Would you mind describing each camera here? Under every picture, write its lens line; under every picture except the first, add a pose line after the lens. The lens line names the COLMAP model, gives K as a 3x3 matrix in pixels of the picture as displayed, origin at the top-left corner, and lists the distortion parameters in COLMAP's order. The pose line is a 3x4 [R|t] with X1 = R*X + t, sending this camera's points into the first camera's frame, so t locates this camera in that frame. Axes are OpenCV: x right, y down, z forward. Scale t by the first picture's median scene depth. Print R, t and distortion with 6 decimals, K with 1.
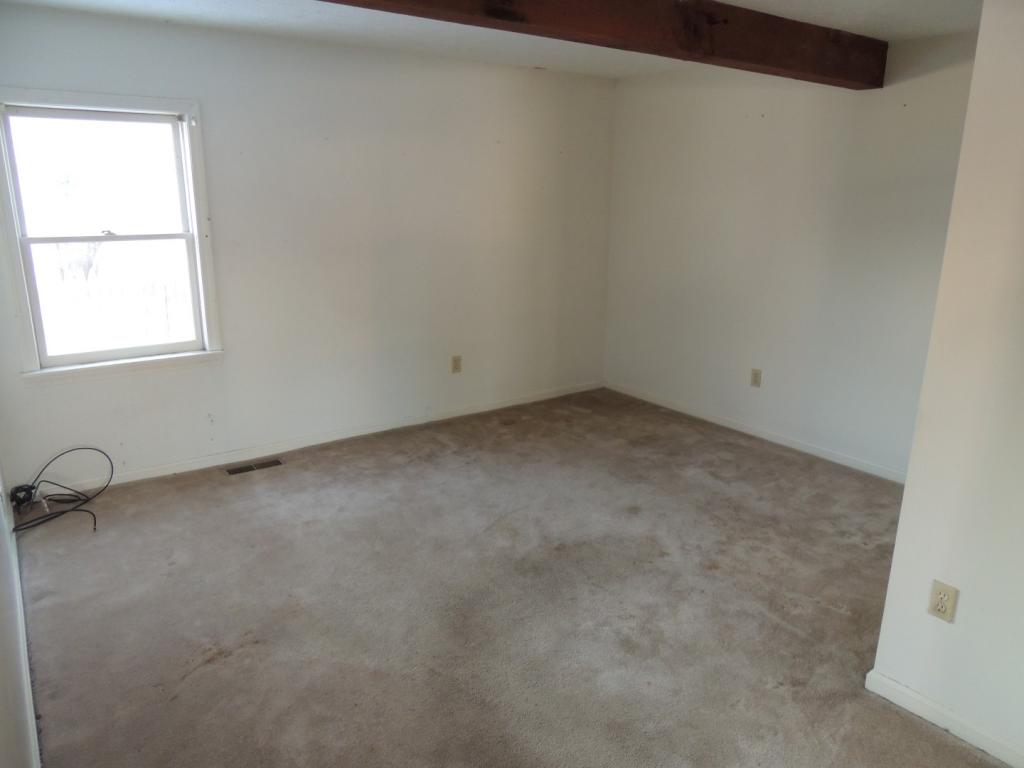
lens RADIAL K [[730.6, 0, 512.0], [0, 730.6, 384.0], [0, 0, 1]] dist [-0.002830, -0.004888]
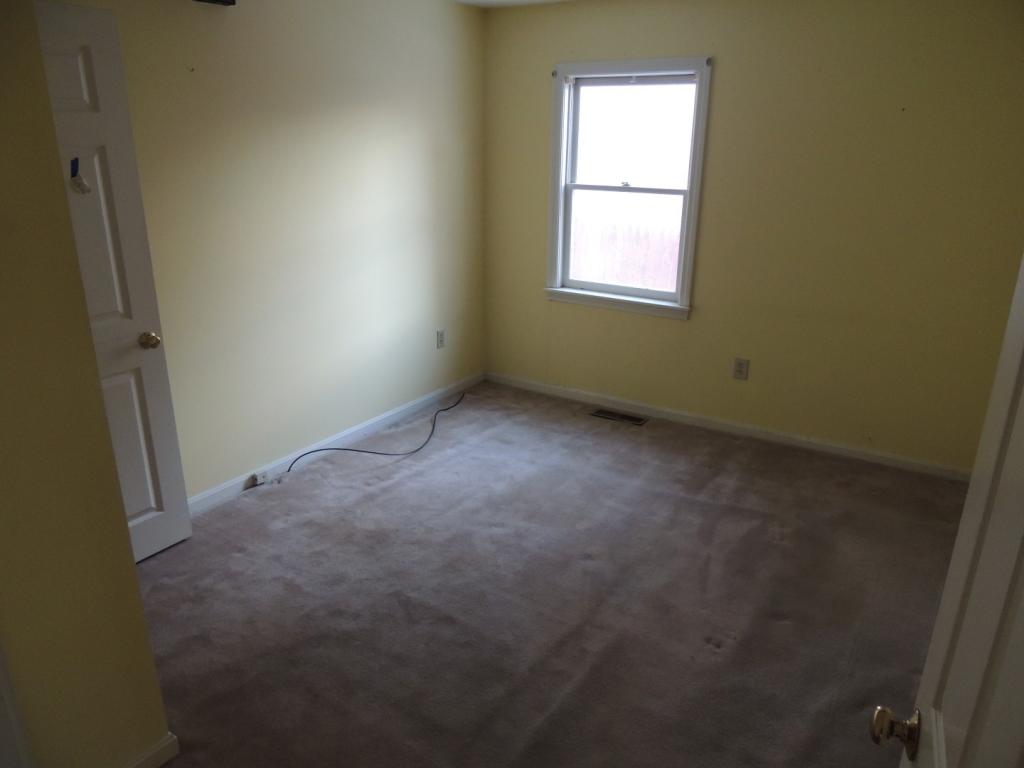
lens RADIAL K [[730.6, 0, 512.0], [0, 730.6, 384.0], [0, 0, 1]] dist [-0.002830, -0.004888]
pose [[0.358813, 0.295451, -0.885416, 0.504009], [-0.249888, 0.944363, 0.213854, -0.110971], [0.899338, 0.144521, 0.412680, 0.405951]]
